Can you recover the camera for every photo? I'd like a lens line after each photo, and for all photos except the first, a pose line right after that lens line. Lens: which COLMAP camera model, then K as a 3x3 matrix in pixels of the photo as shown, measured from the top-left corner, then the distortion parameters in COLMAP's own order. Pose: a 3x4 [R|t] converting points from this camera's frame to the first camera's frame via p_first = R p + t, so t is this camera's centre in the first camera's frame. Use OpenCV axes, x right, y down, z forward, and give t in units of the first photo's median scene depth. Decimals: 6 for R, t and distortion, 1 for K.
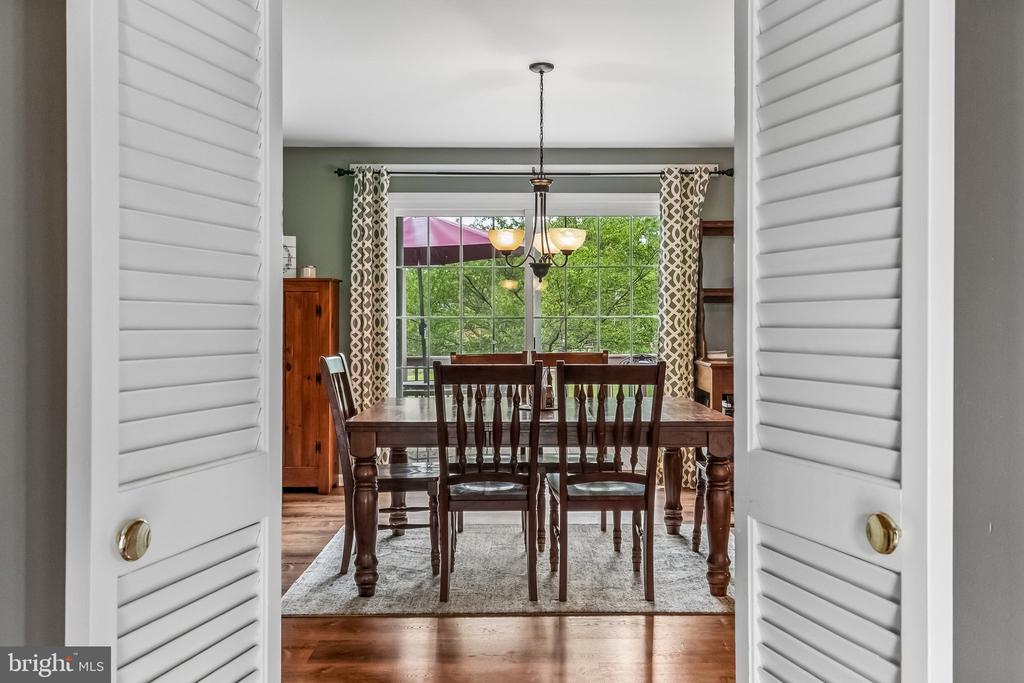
lens RADIAL K [[851.7, 0, 516.6], [0, 851.7, 331.6], [0, 0, 1]] dist [0.000425, -0.000235]
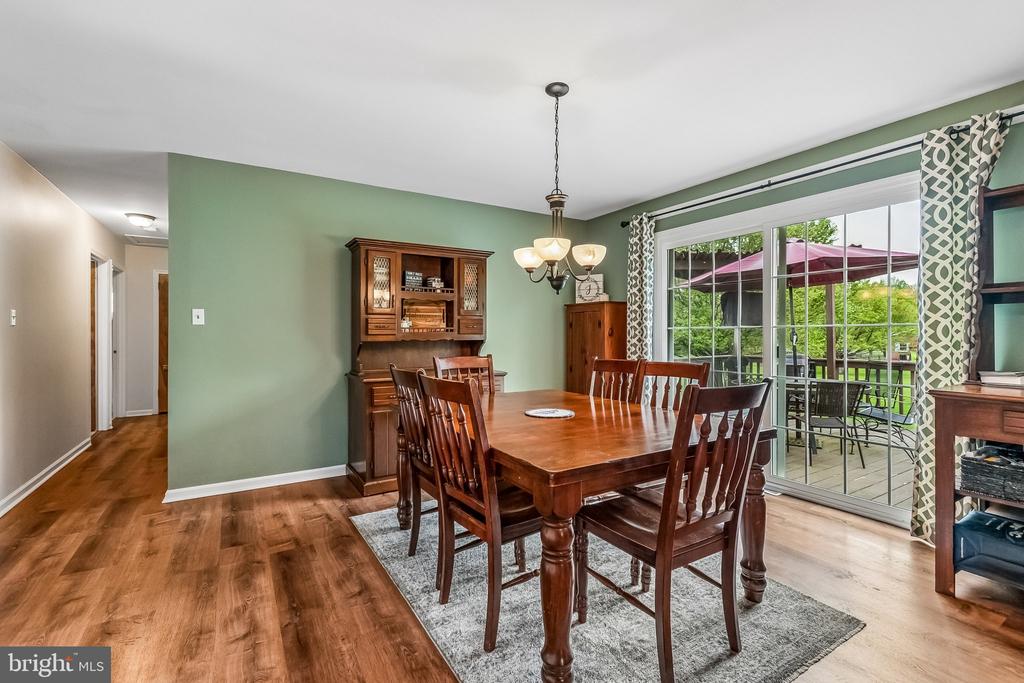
lens RADIAL K [[458.7, 0, 515.3], [0, 458.7, 334.7], [0, 0, 1]] dist [0.011376, -0.004966]
pose [[0.522972, 0.002350, -0.852346, 0.341091], [-0.005656, 0.999984, -0.000713, -0.005156], [0.852331, 0.005193, 0.522977, 0.460898]]
